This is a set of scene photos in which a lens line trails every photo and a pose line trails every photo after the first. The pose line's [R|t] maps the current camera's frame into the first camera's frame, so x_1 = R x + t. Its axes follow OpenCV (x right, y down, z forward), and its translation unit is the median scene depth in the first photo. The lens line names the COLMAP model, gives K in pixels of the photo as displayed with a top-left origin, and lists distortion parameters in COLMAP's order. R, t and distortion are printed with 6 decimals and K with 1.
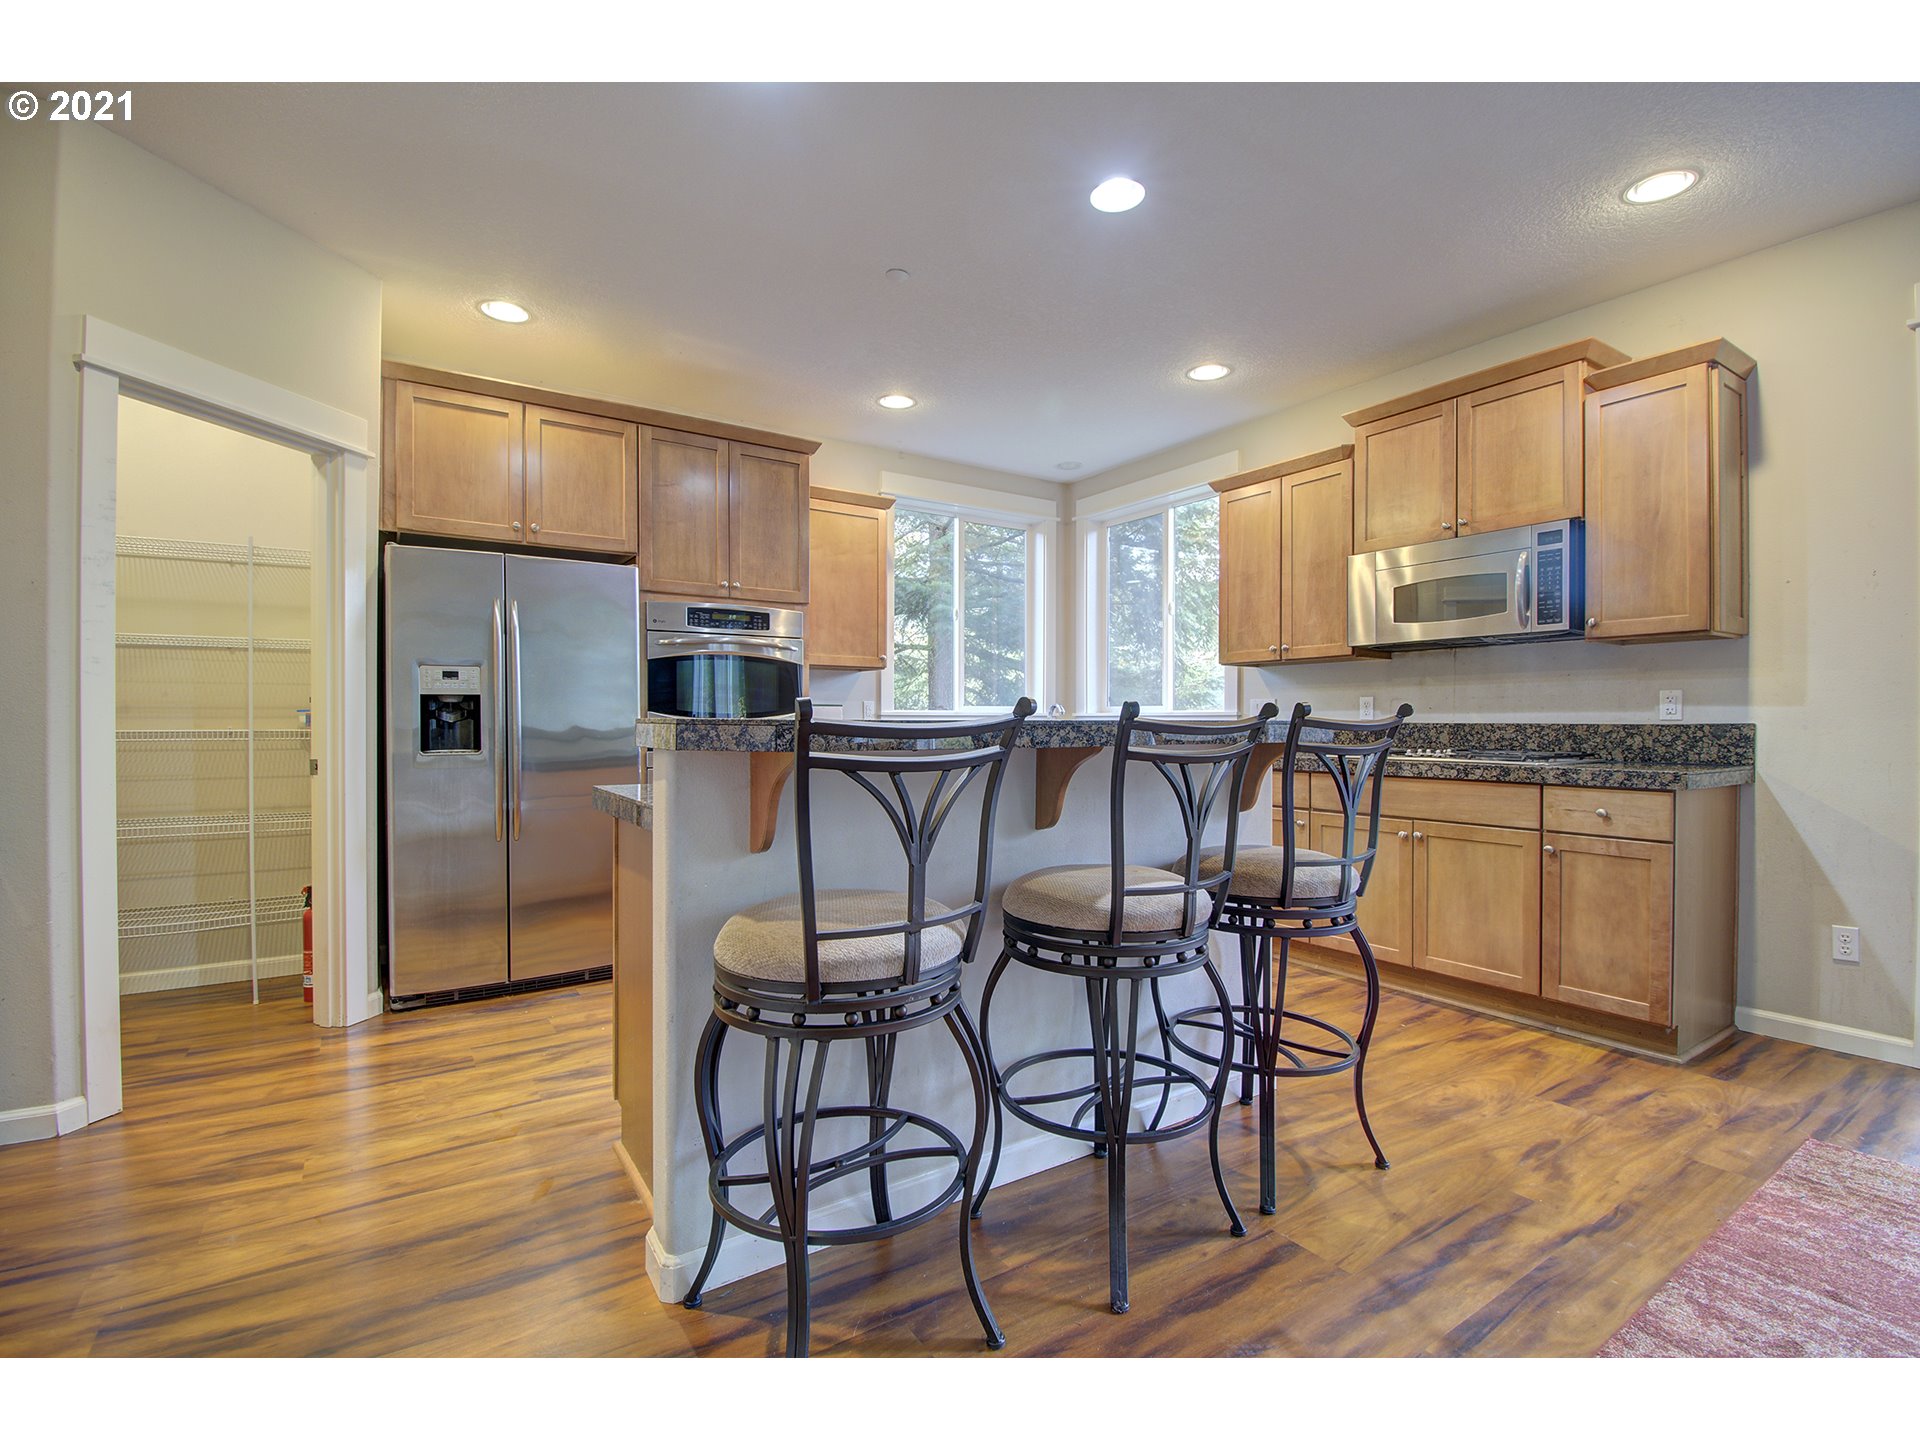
lens RADIAL K [[873.2, 0, 946.7], [0, 873.2, 718.9], [0, 0, 1]] dist [0.012639, -0.000167]
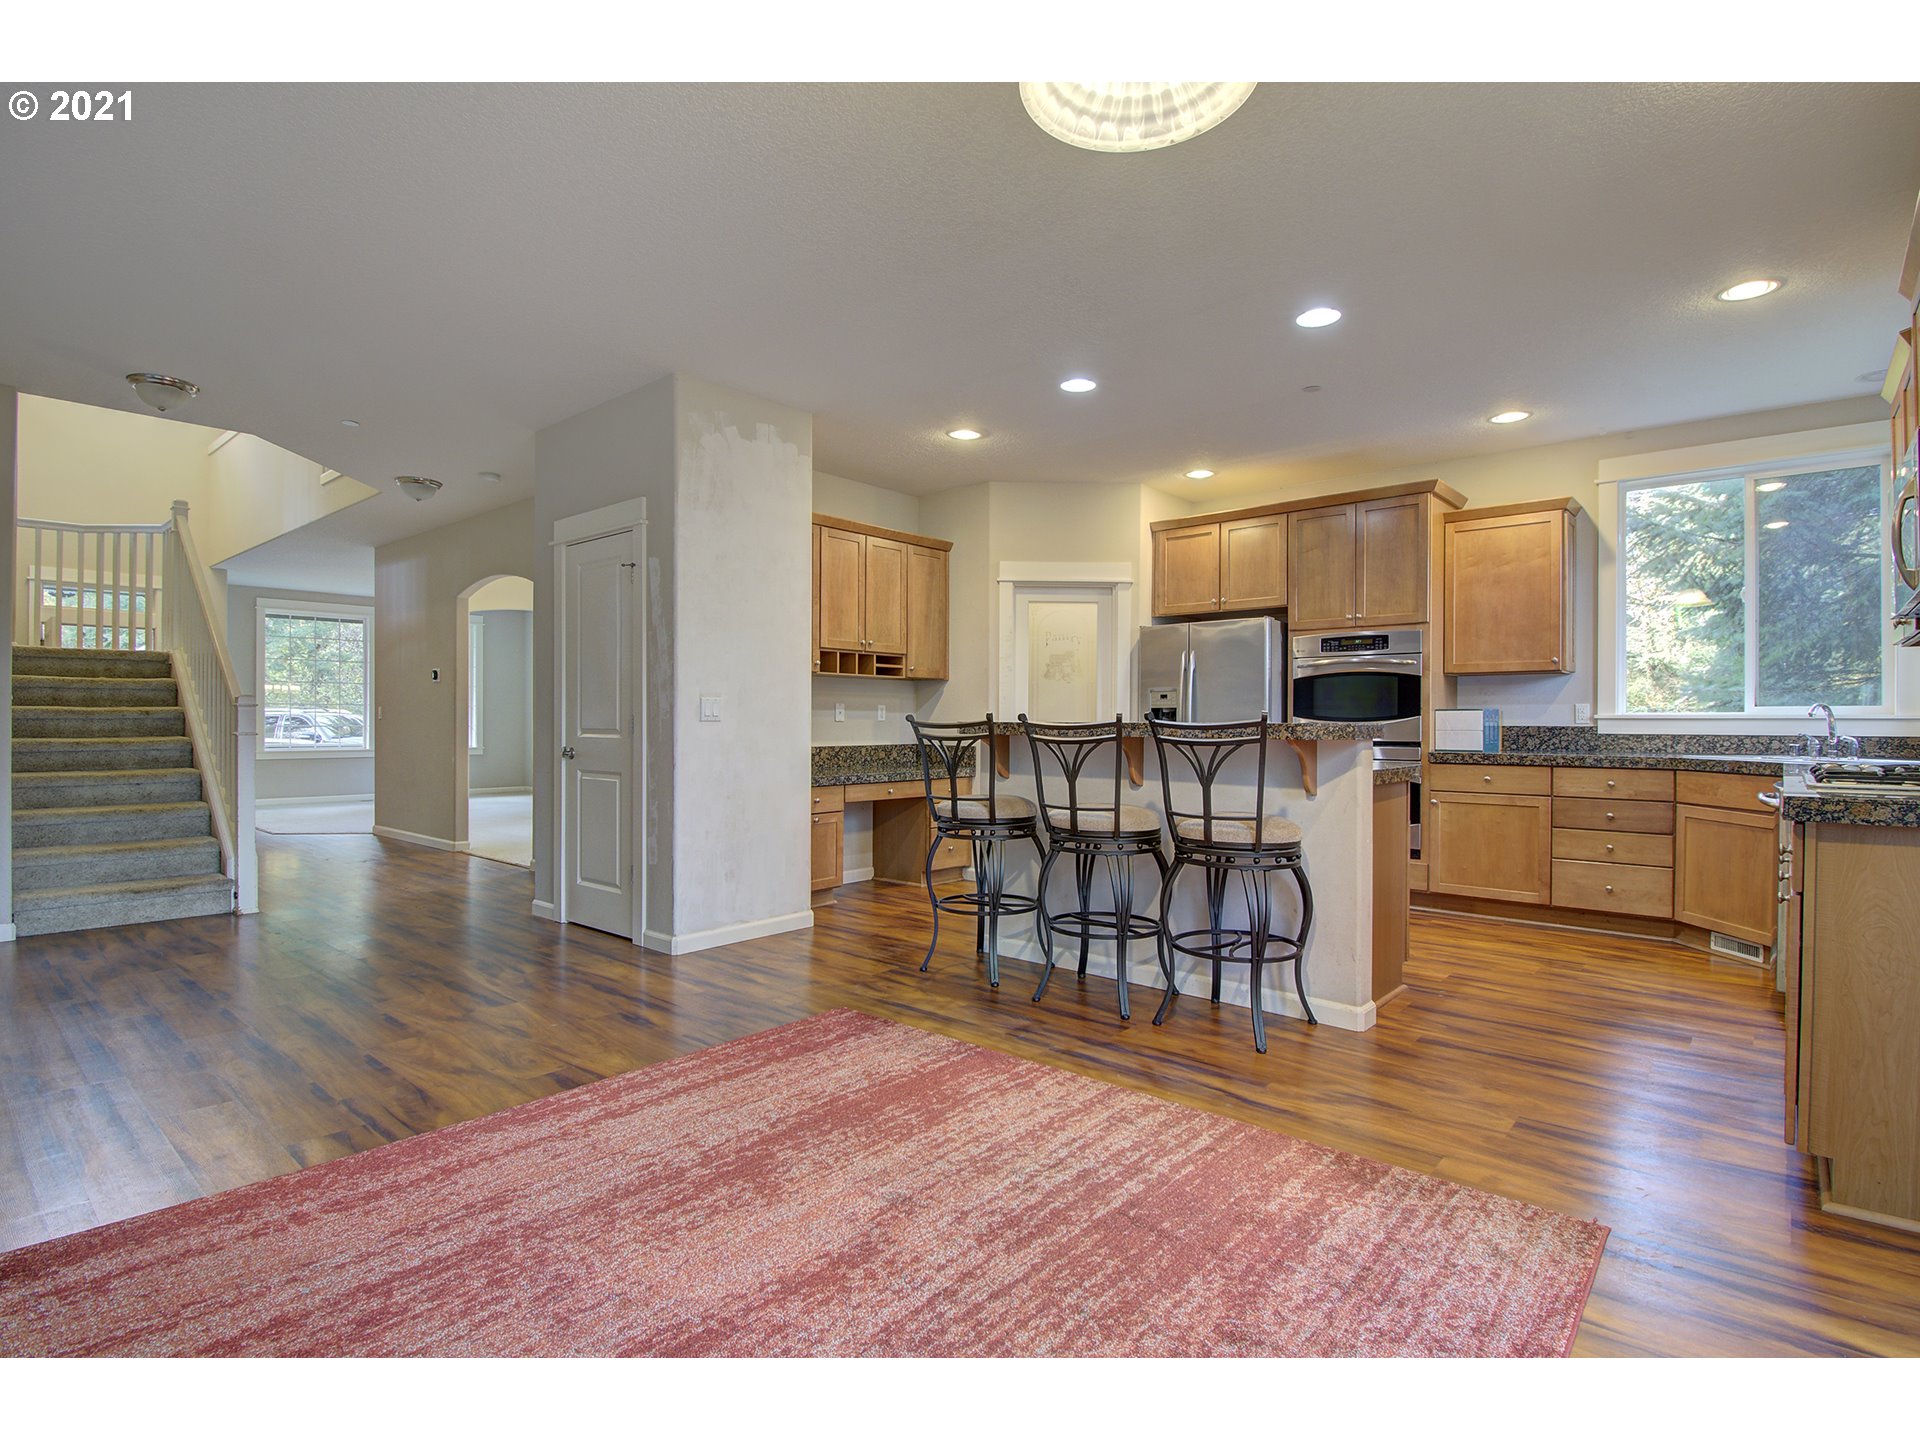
lens RADIAL K [[932.3, 0, 992.8], [0, 932.3, 736.3], [0, 0, 1]] dist [-0.006531, -0.003635]
pose [[0.284519, 0.014686, -0.958558, 1.074801], [-0.003051, 0.999891, 0.014414, 0.004065], [0.958666, -0.001176, 0.284533, 0.125912]]
